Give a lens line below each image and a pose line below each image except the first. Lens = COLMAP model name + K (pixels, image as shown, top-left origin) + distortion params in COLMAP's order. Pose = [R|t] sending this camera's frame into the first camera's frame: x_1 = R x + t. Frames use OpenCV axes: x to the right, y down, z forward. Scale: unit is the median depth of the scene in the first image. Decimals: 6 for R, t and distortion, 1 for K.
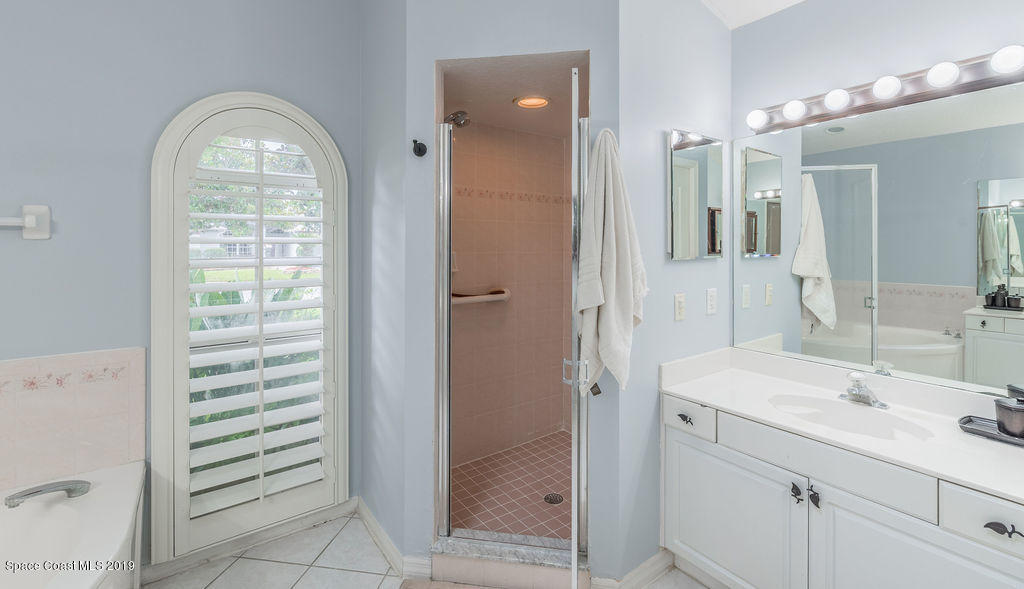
lens RADIAL K [[443.5, 0, 514.7], [0, 443.5, 246.0], [0, 0, 1]] dist [-0.000994, 0.000482]
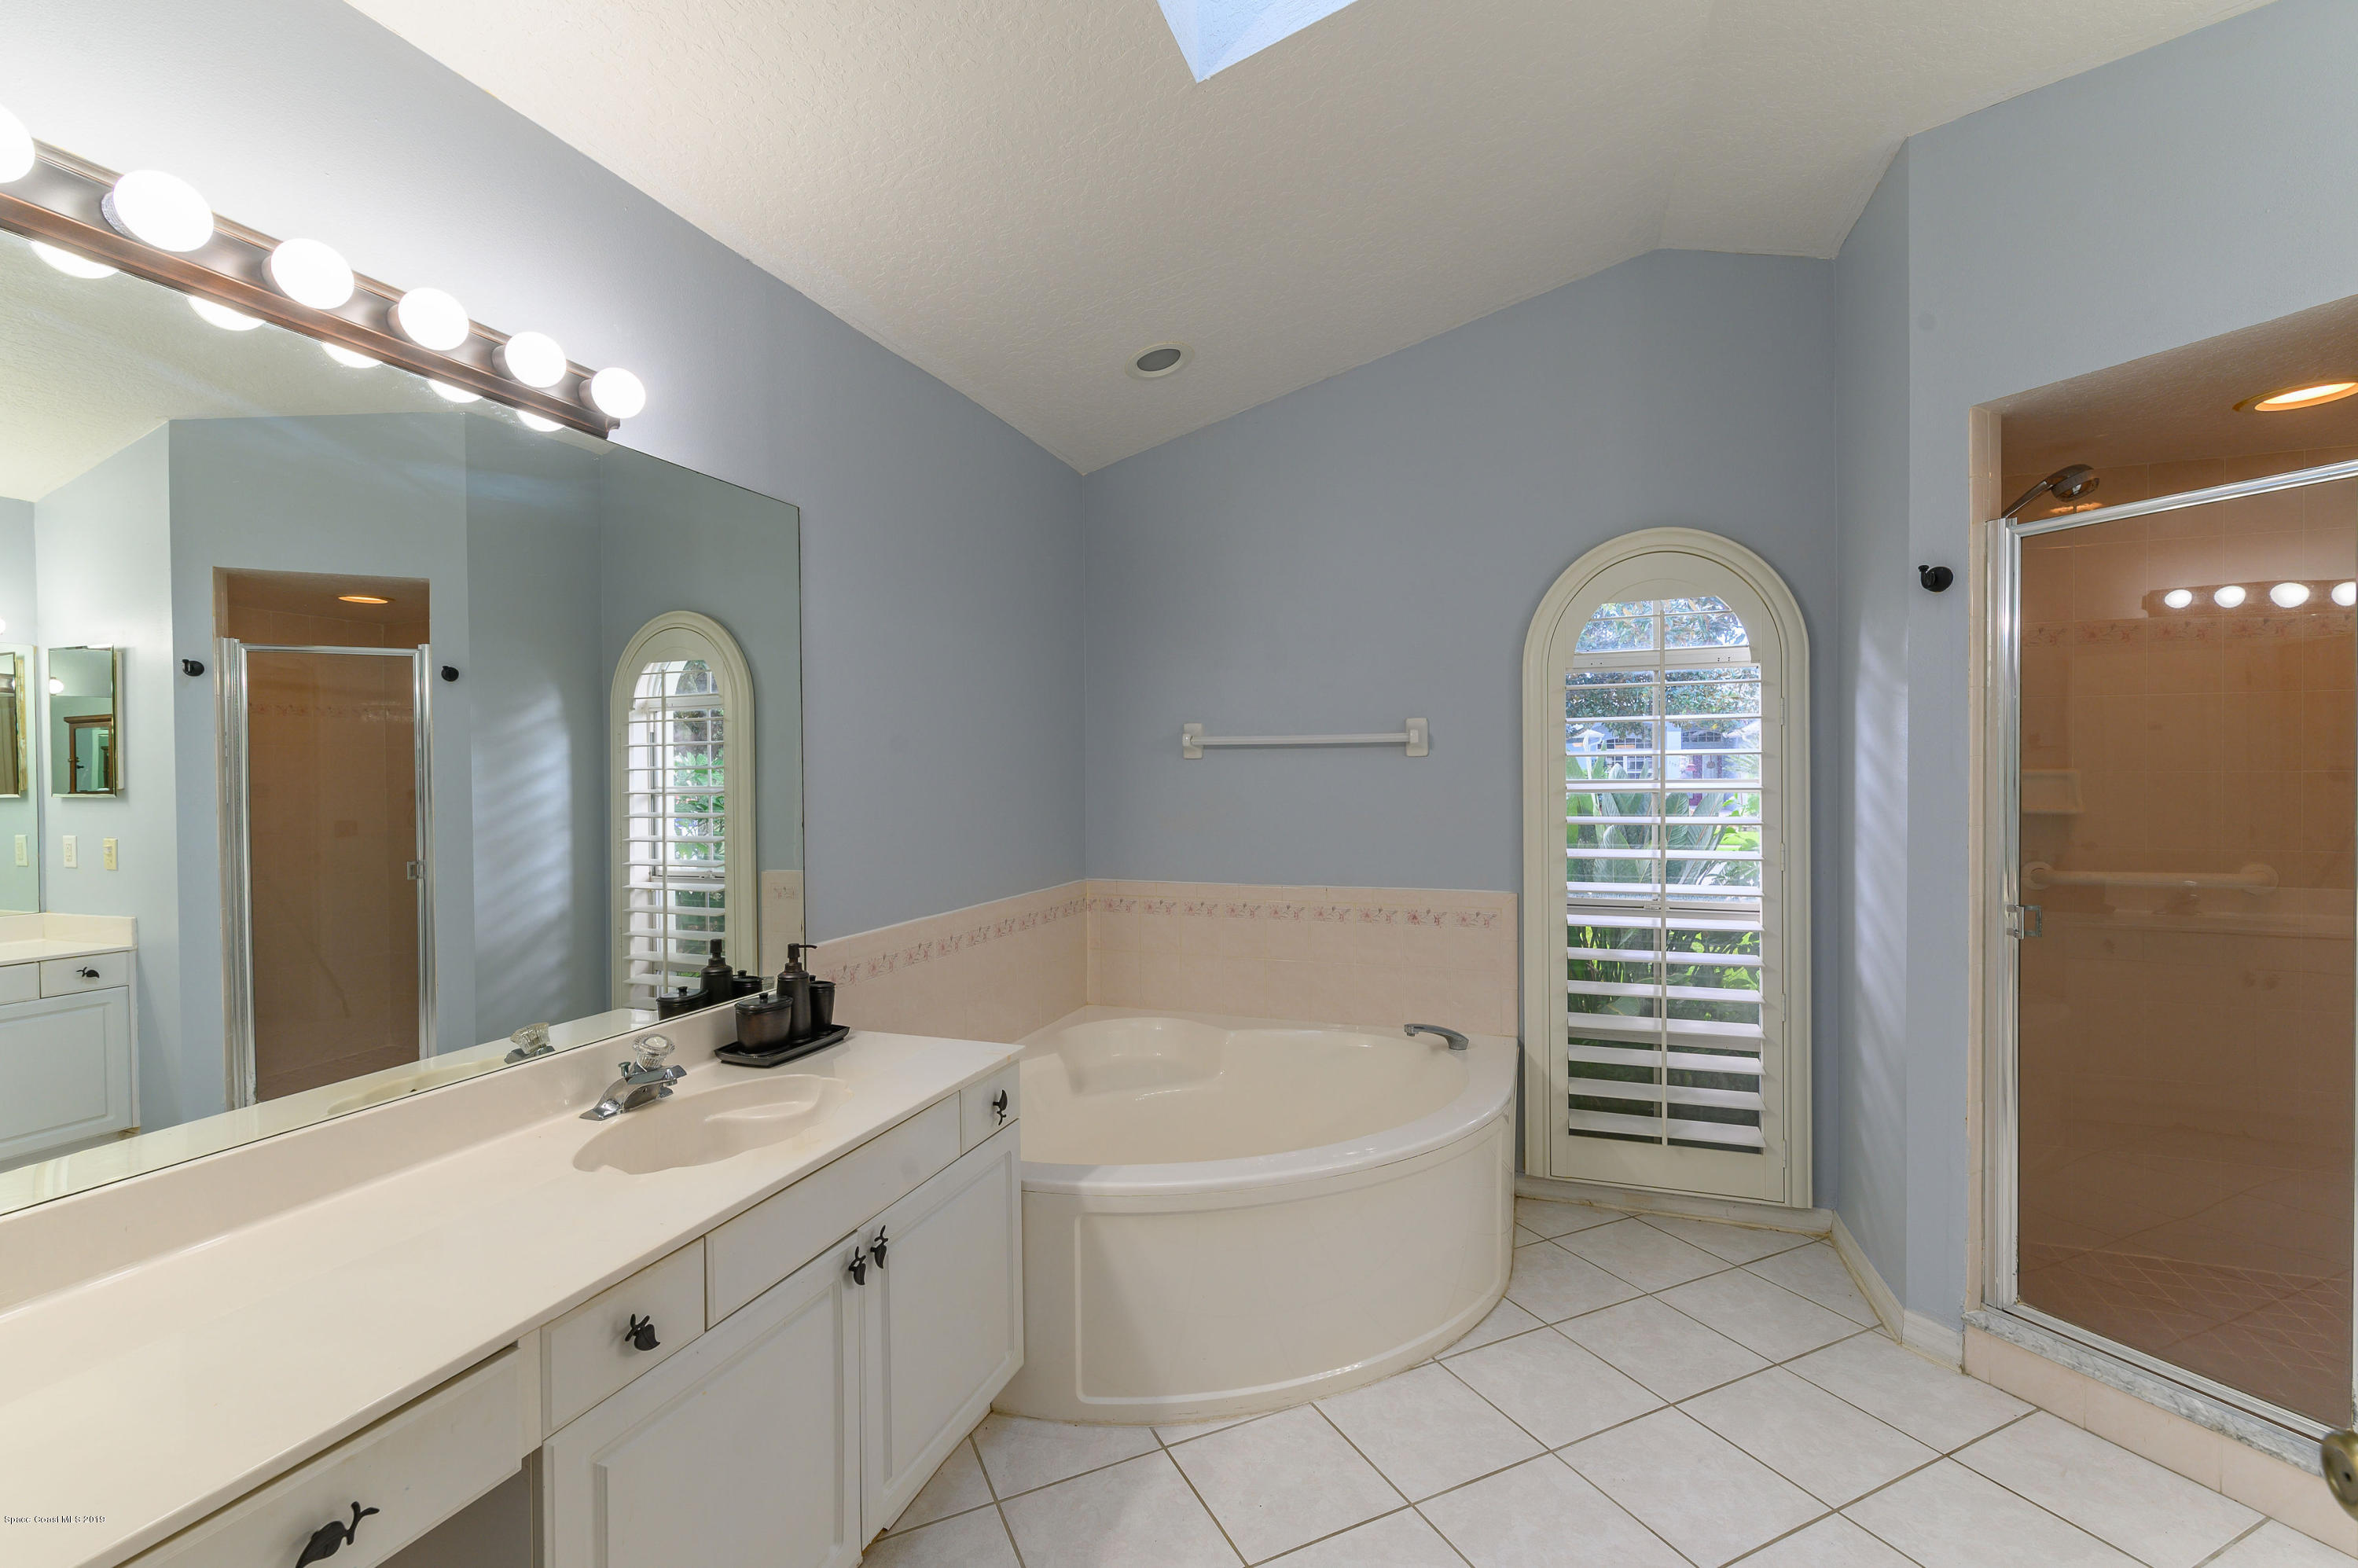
lens RADIAL K [[1001.2, 0, 1179.0], [0, 1001.2, 784.0], [0, 0, 1]] dist [0.002138, -0.000353]
pose [[0.558933, 0.003689, -0.829205, 0.277149], [0.008611, 0.999910, 0.010253, 0.013432], [0.829168, -0.012871, 0.558851, -0.448987]]
